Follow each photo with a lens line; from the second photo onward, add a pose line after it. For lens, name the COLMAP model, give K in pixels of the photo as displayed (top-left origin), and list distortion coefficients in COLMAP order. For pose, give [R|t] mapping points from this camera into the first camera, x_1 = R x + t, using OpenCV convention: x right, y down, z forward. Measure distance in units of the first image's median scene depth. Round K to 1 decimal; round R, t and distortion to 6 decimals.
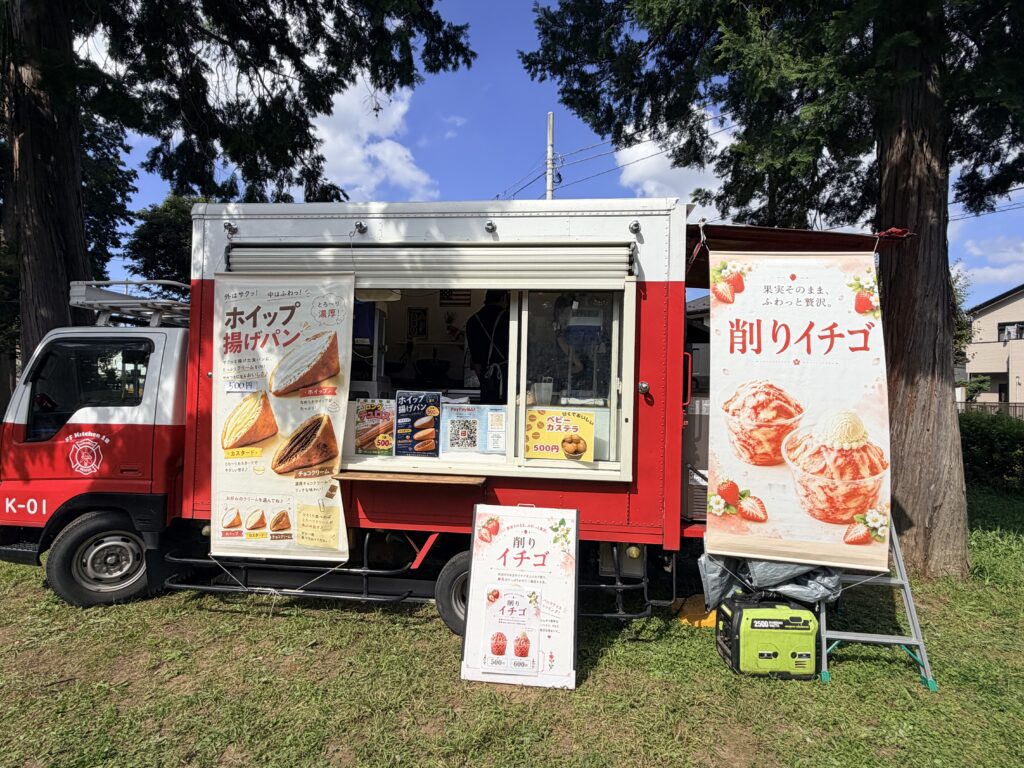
lens RADIAL K [[538.2, 0, 512.0], [0, 538.2, 384.0], [0, 0, 1]] dist [0.001866, 0.000203]
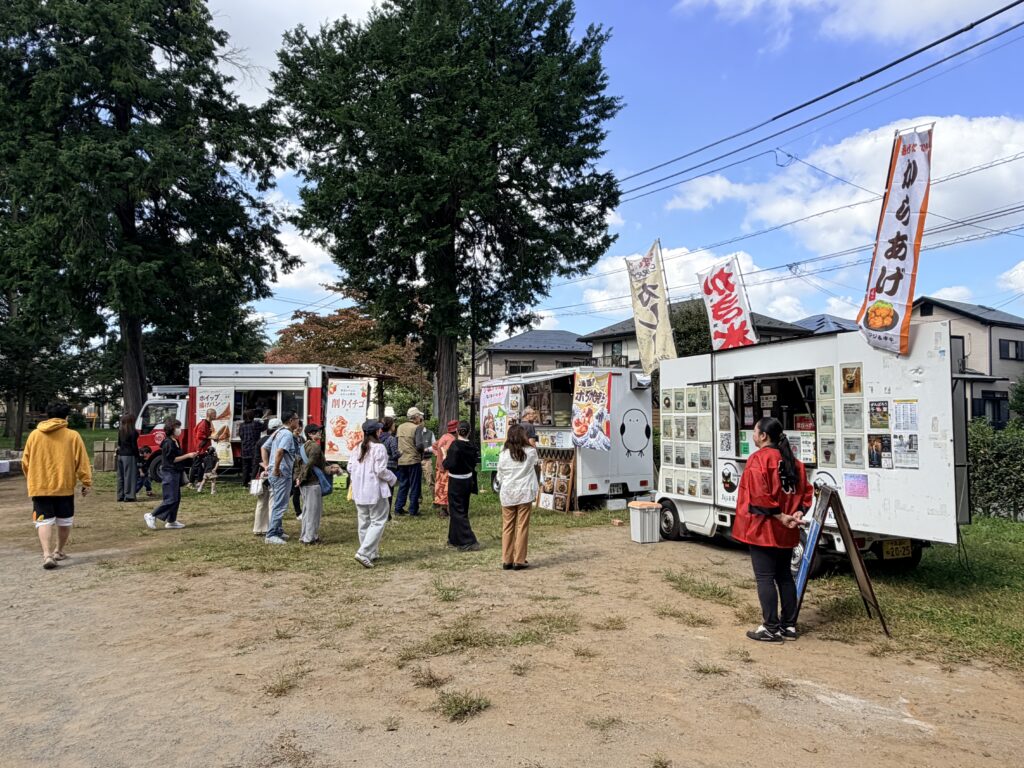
lens RADIAL K [[684.0, 0, 512.0], [0, 684.0, 384.0], [0, 0, 1]] dist [0.004600, 0.003250]
pose [[0.999417, -0.010906, -0.032345, 1.727996], [0.010218, 0.999720, -0.021354, -0.101002], [0.032569, 0.021011, 0.999249, -3.555976]]
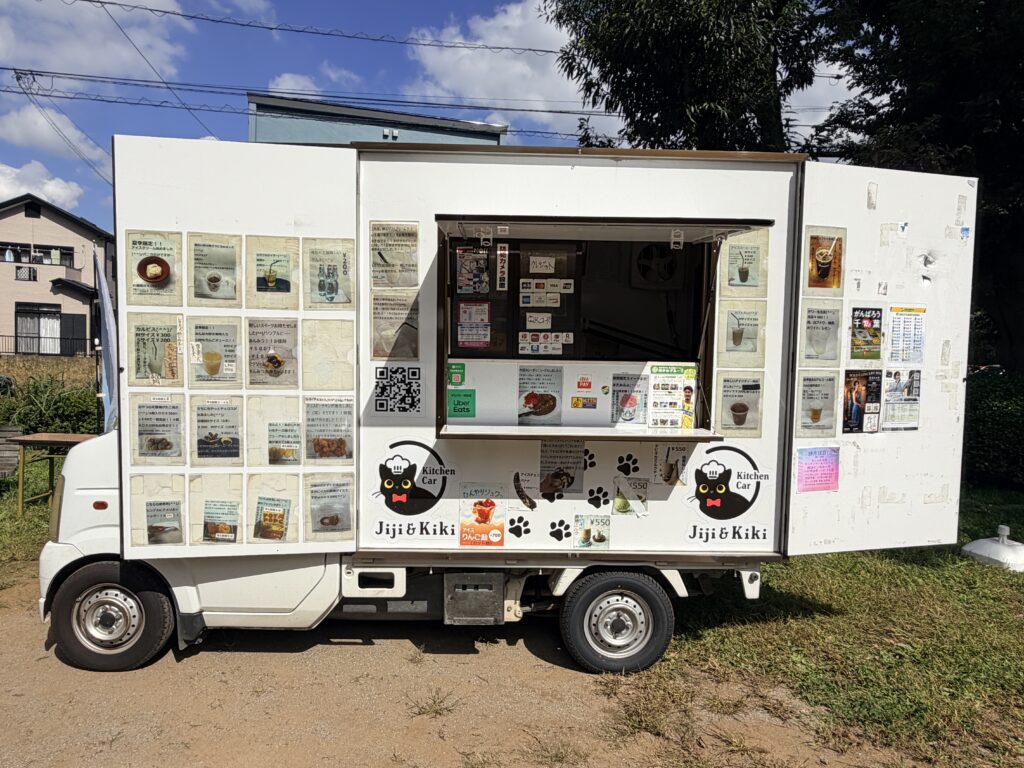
lens RADIAL K [[645.4, 0, 512.0], [0, 645.4, 384.0], [0, 0, 1]] dist [-0.000436, 0.000897]
pose [[0.335704, -0.054452, 0.940392, 1.610467], [-0.048155, 0.996030, 0.074864, -0.017663], [-0.940736, -0.070417, 0.331750, -1.450678]]
